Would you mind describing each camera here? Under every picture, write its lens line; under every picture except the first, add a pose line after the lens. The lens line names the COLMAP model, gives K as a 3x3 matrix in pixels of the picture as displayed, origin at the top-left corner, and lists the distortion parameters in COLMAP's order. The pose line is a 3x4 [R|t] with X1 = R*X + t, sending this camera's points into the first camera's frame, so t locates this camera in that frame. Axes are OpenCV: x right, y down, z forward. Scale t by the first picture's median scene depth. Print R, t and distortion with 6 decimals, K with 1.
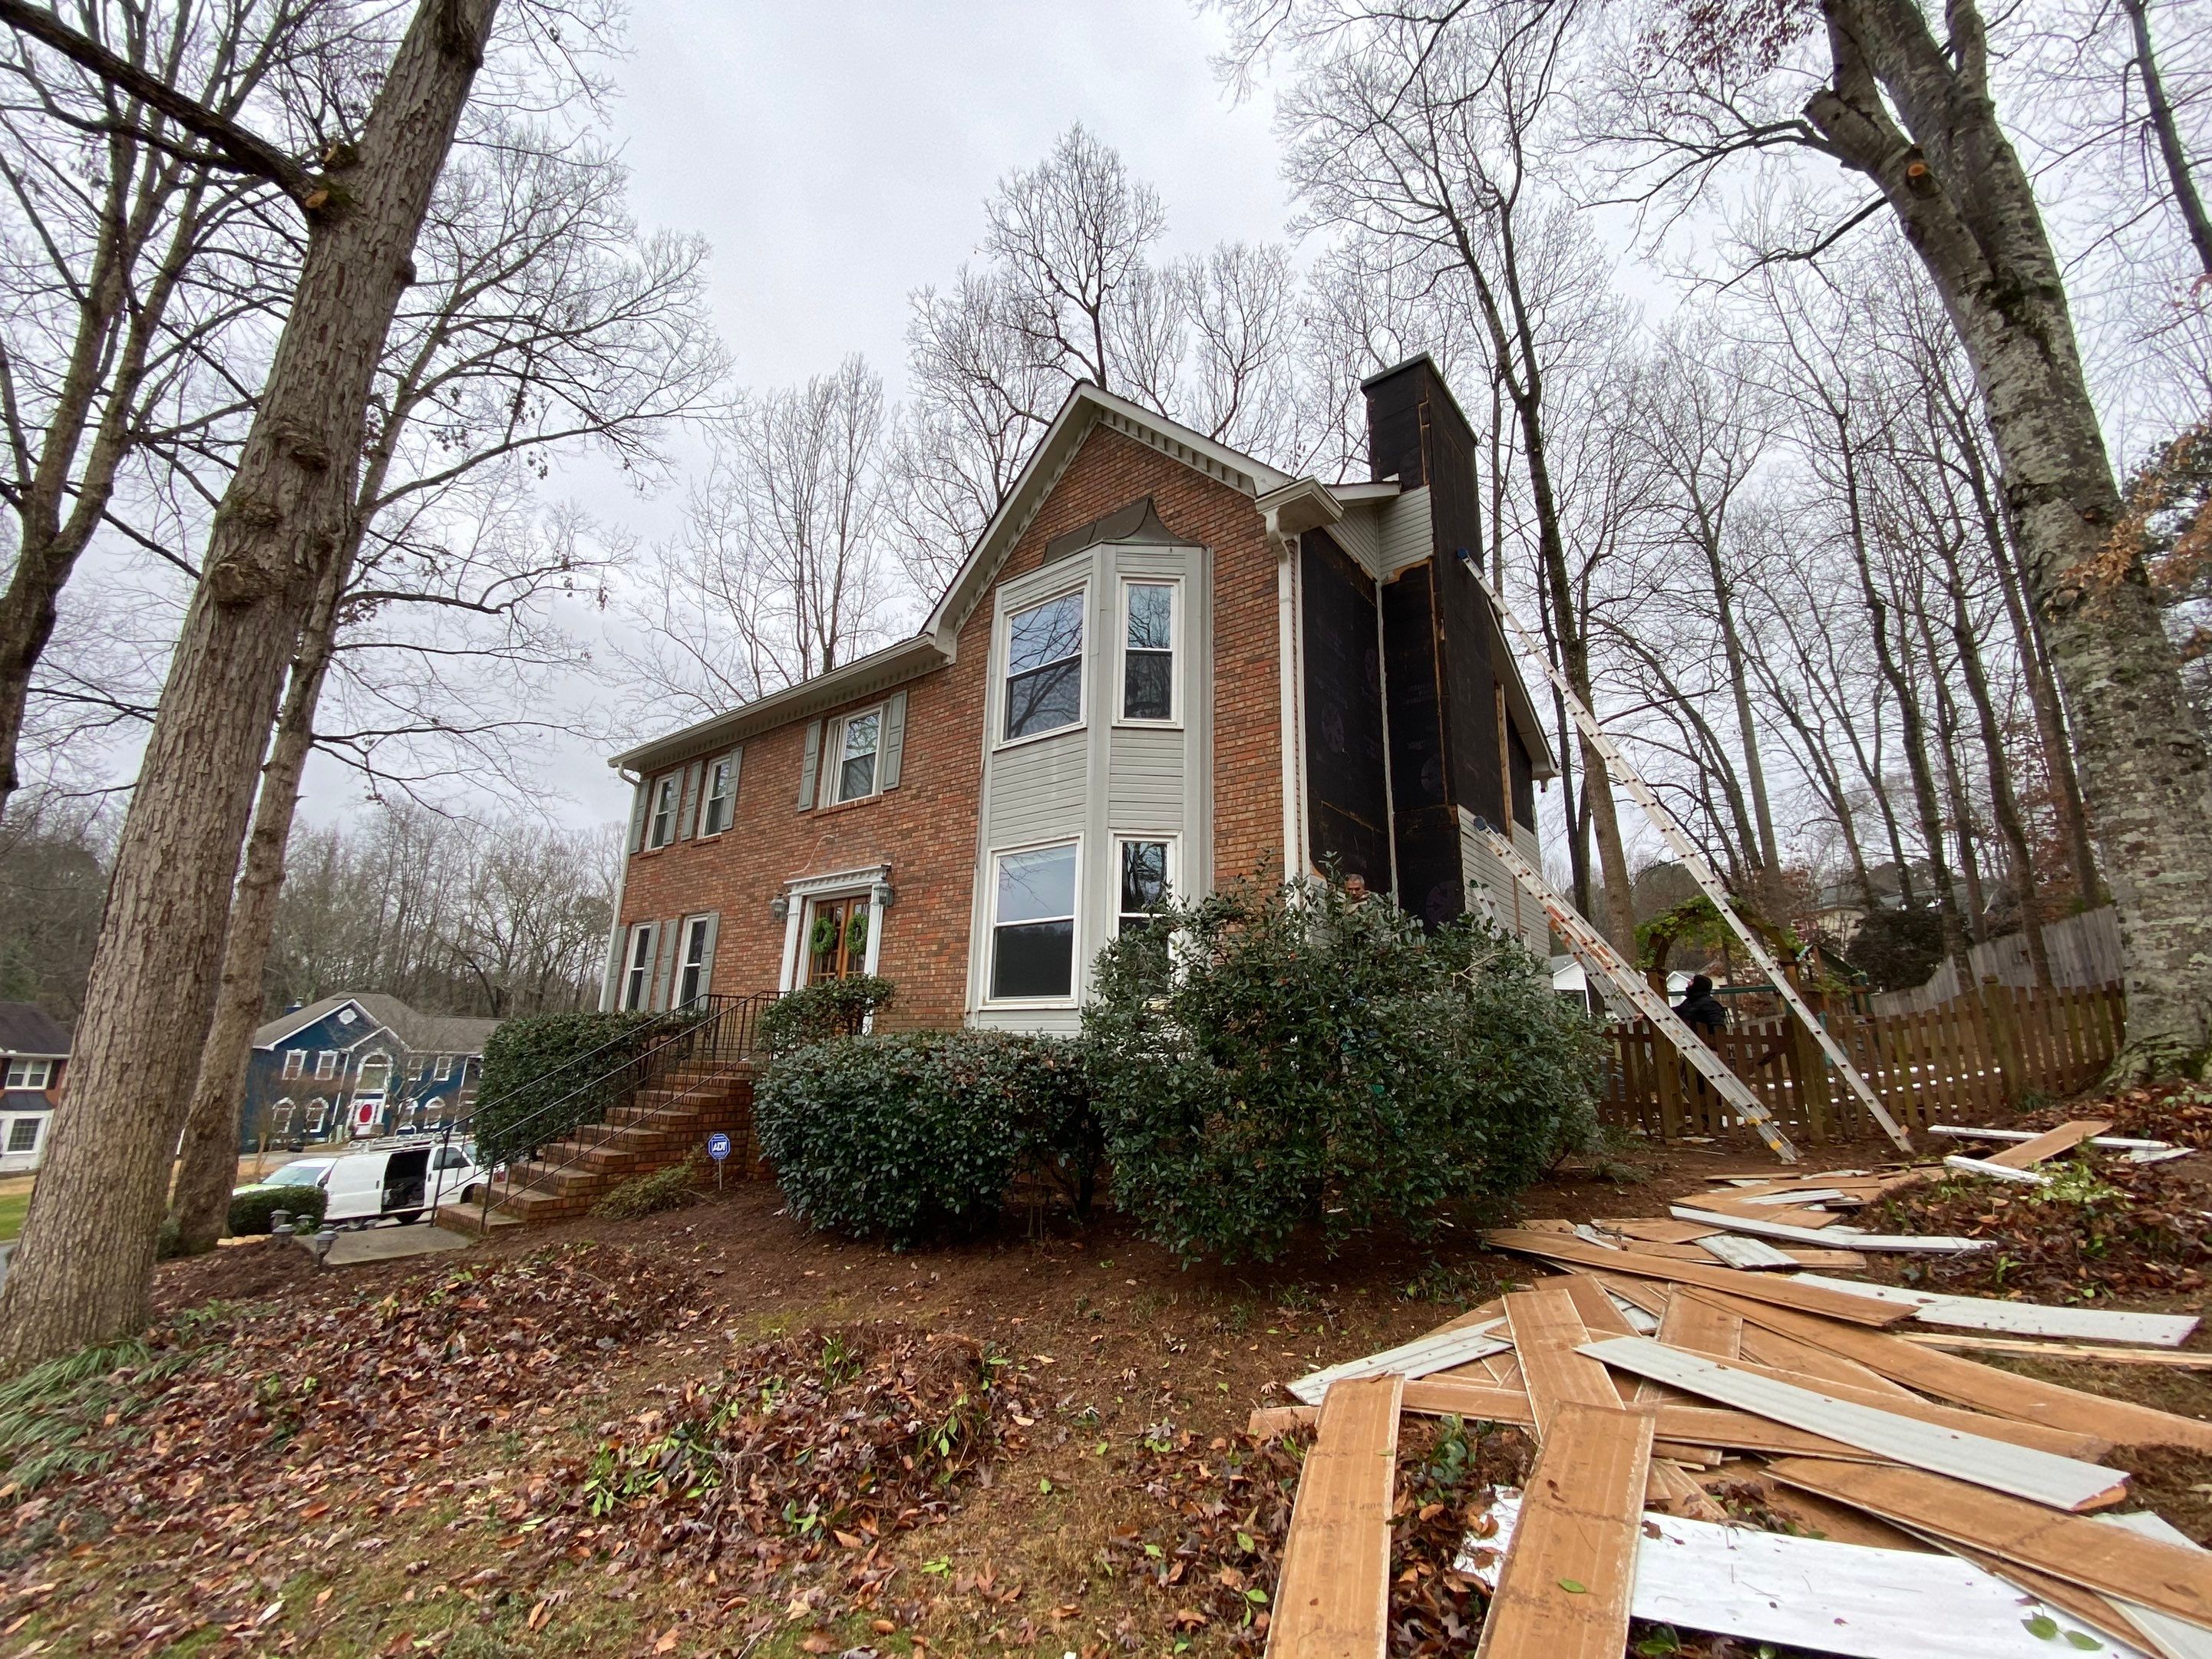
lens RADIAL K [[898.6, 0, 1098.6], [0, 898.6, 823.9], [0, 0, 1]] dist [0.007893, -0.015935]
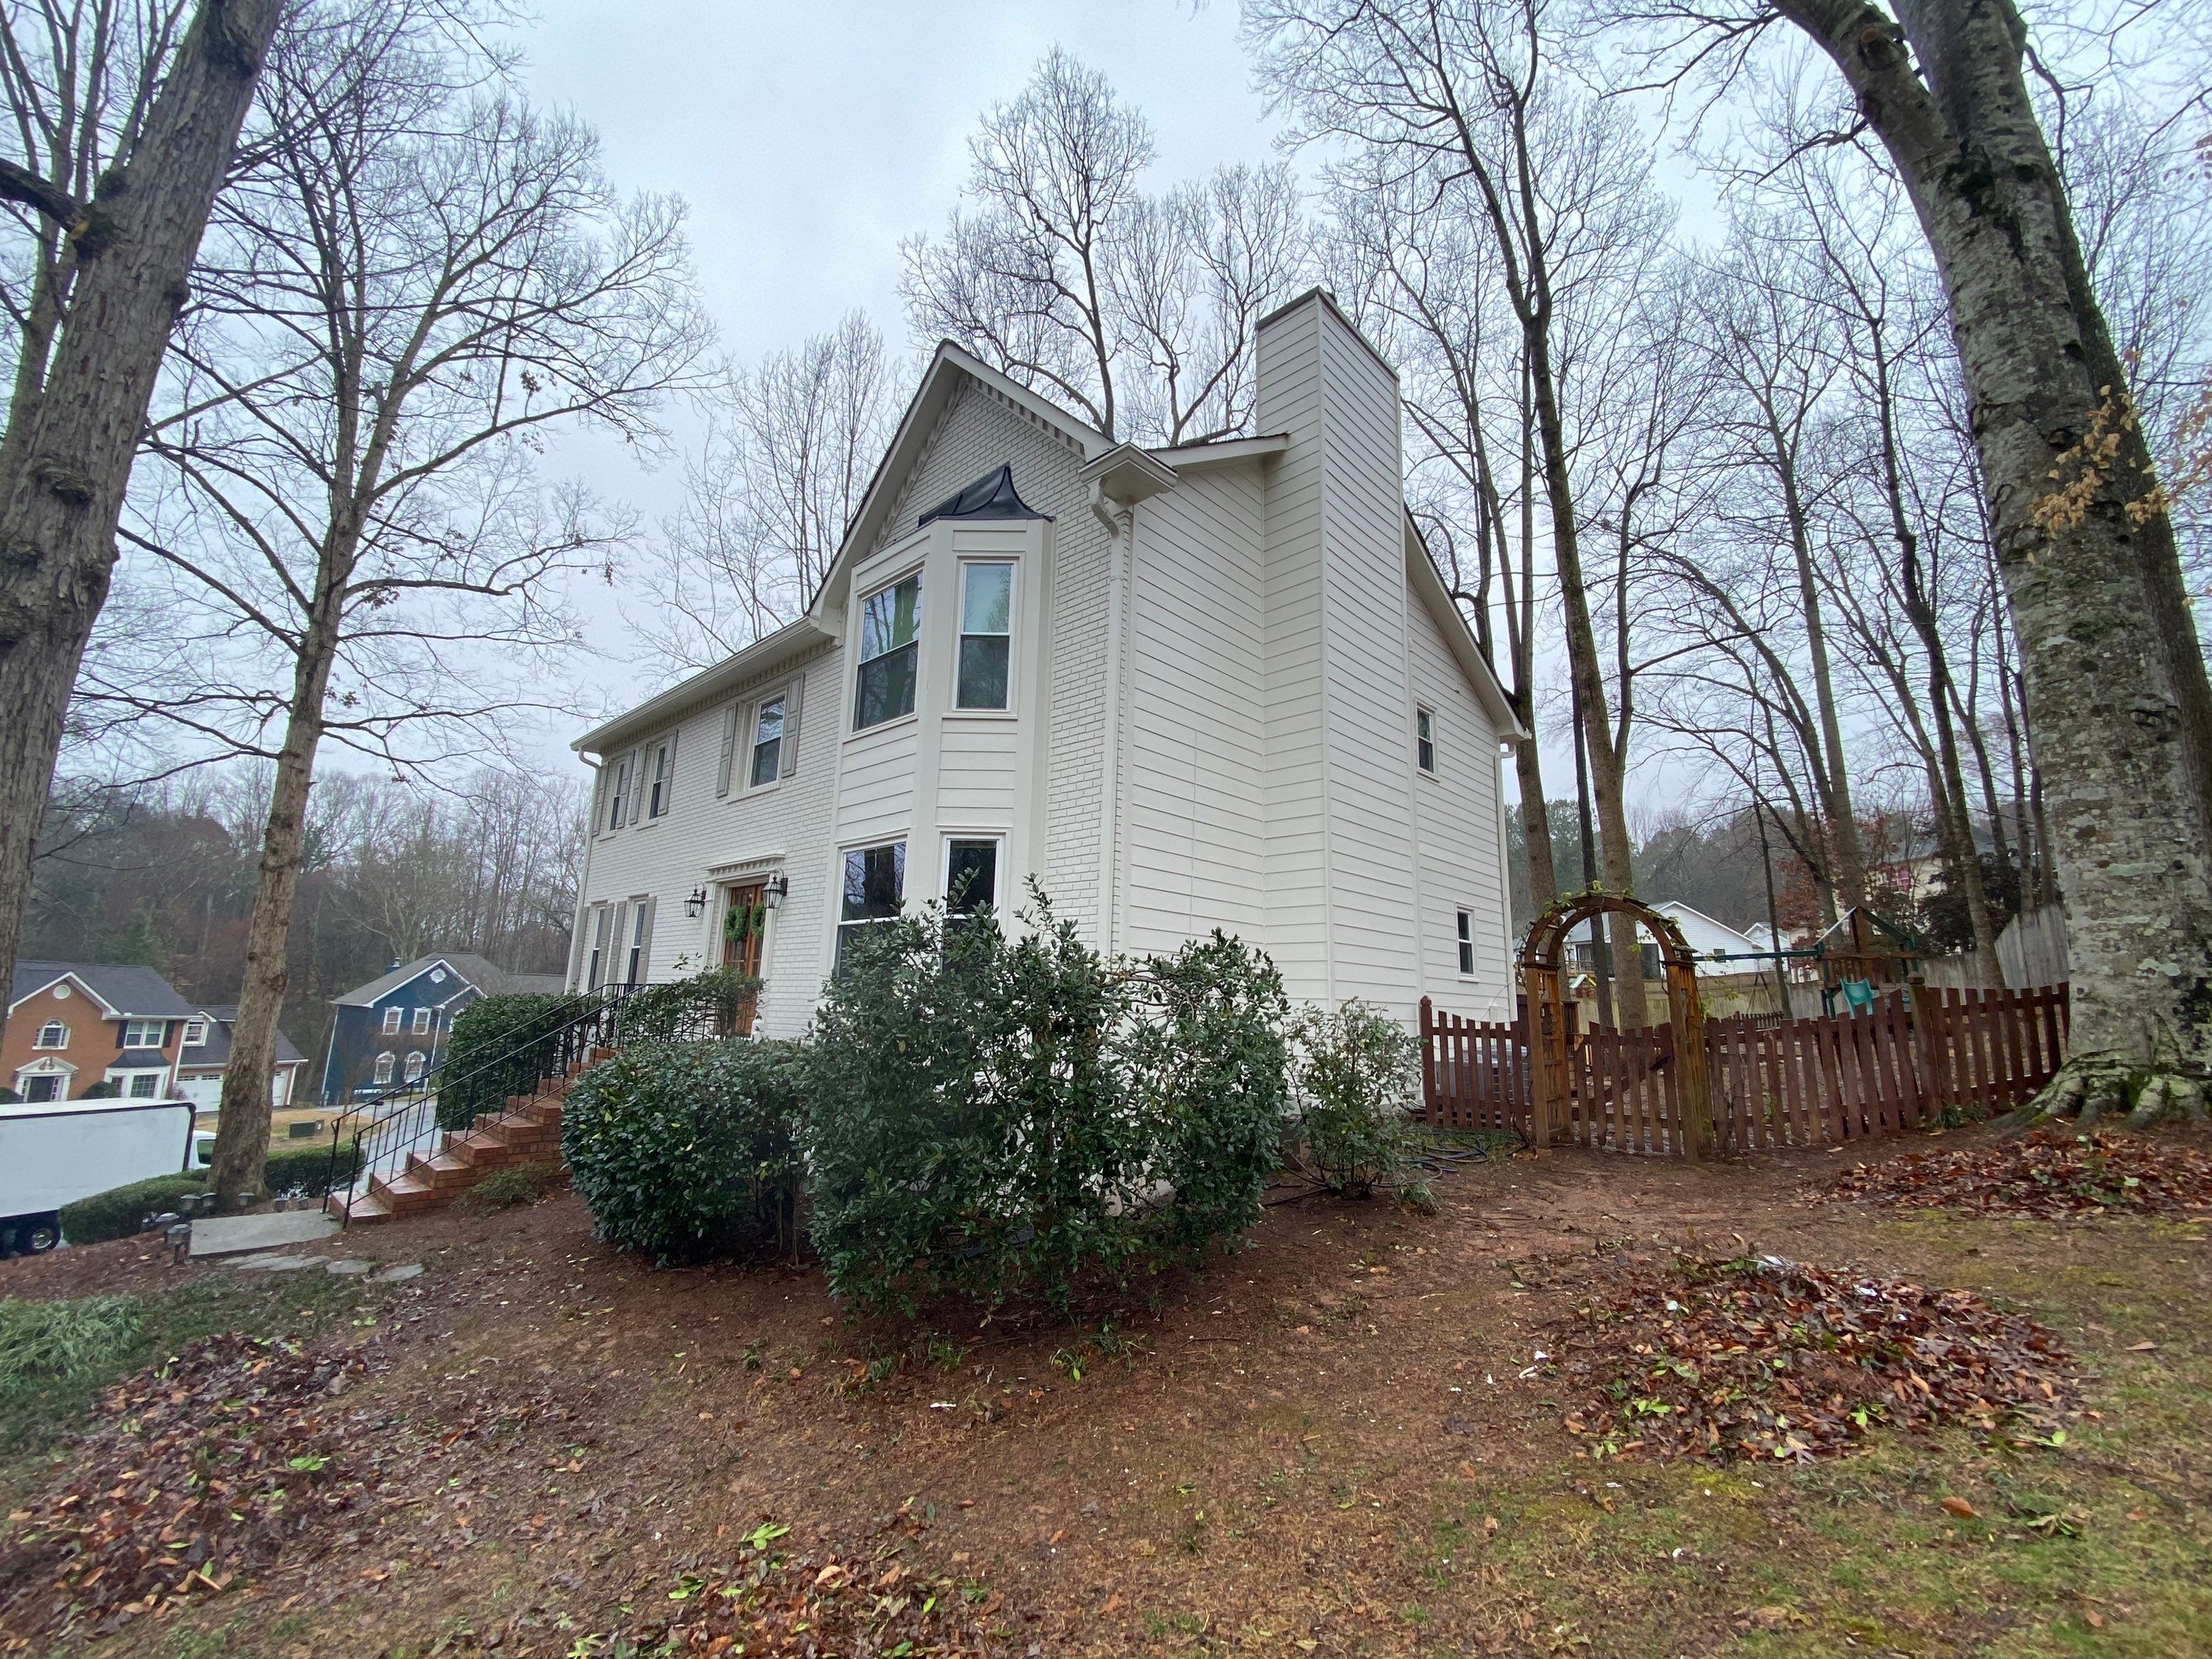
lens RADIAL K [[898.6, 0, 1098.6], [0, 898.6, 823.9], [0, 0, 1]] dist [0.007893, -0.015935]
pose [[0.996685, -0.017115, -0.079540, 0.119225], [0.021436, 0.998322, 0.053795, -0.020426], [0.078486, -0.055322, 0.995379, 0.027249]]
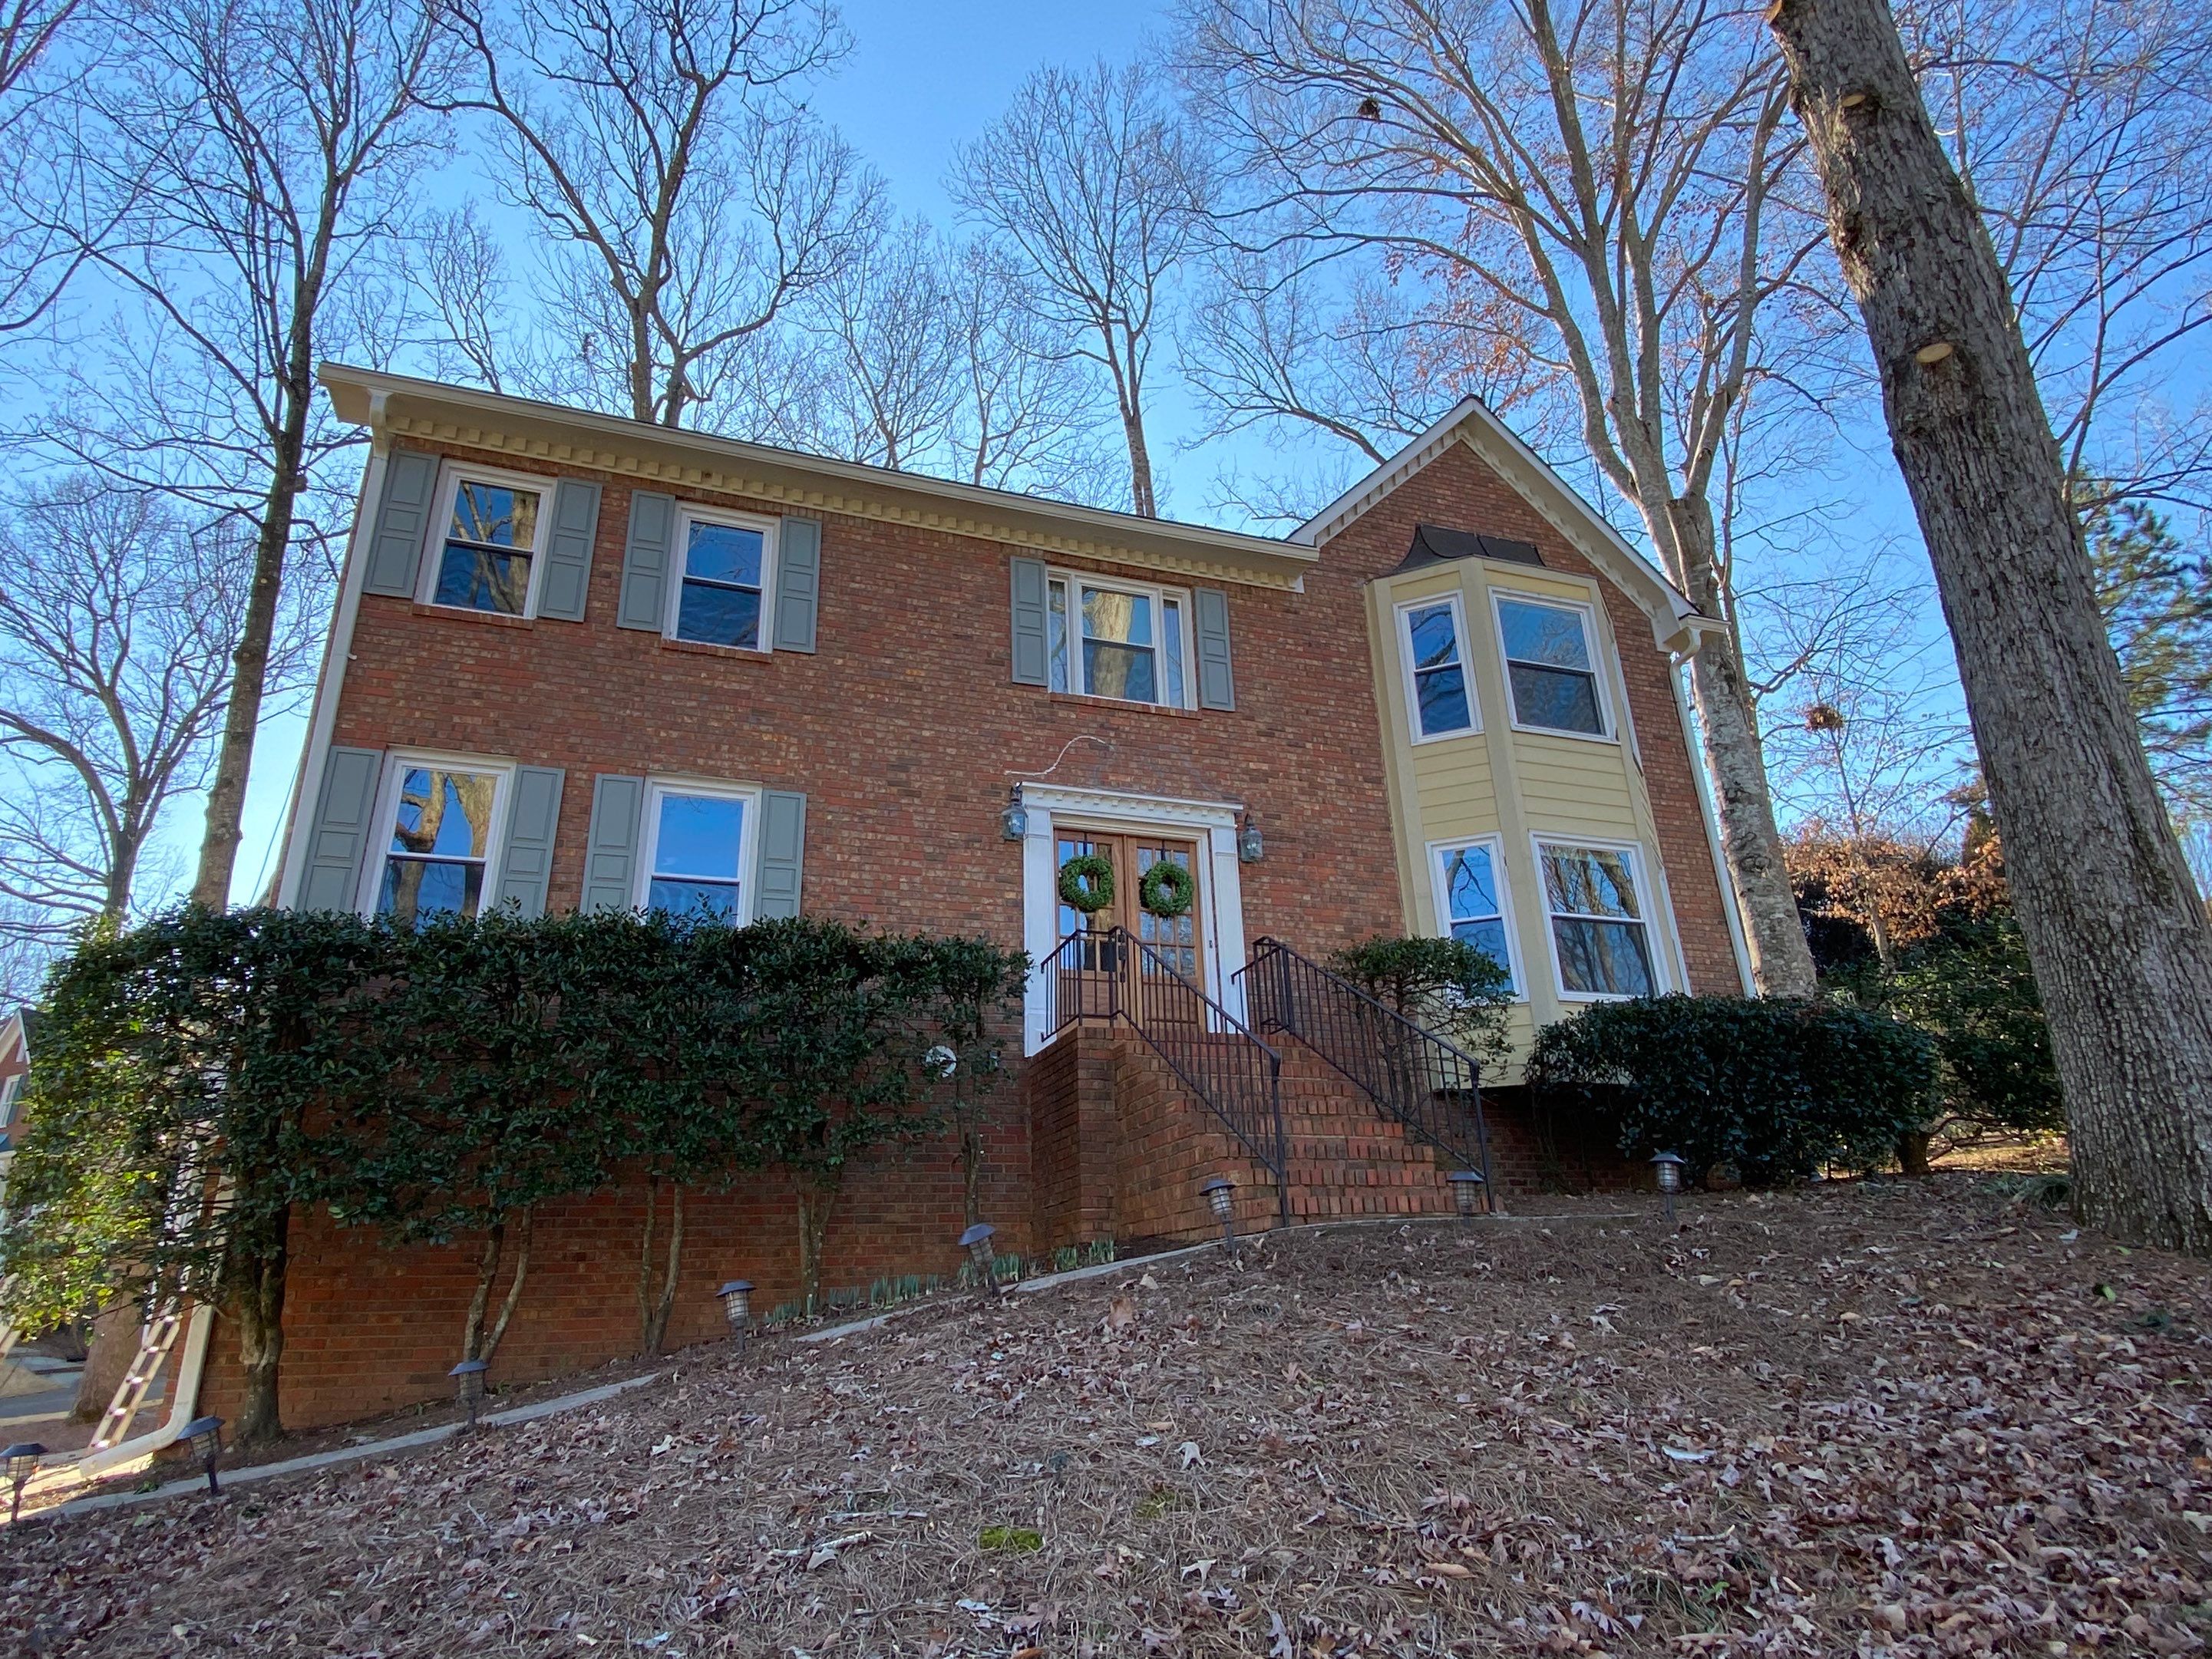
lens RADIAL K [[1259.3, 0, 1097.2], [0, 1259.3, 821.3], [0, 0, 1]] dist [0.011622, -0.019319]
pose [[0.525280, 0.274674, 0.805379, -0.703830], [-0.170581, 0.961247, -0.216578, 0.186930], [-0.833657, -0.023618, 0.551778, 0.328556]]
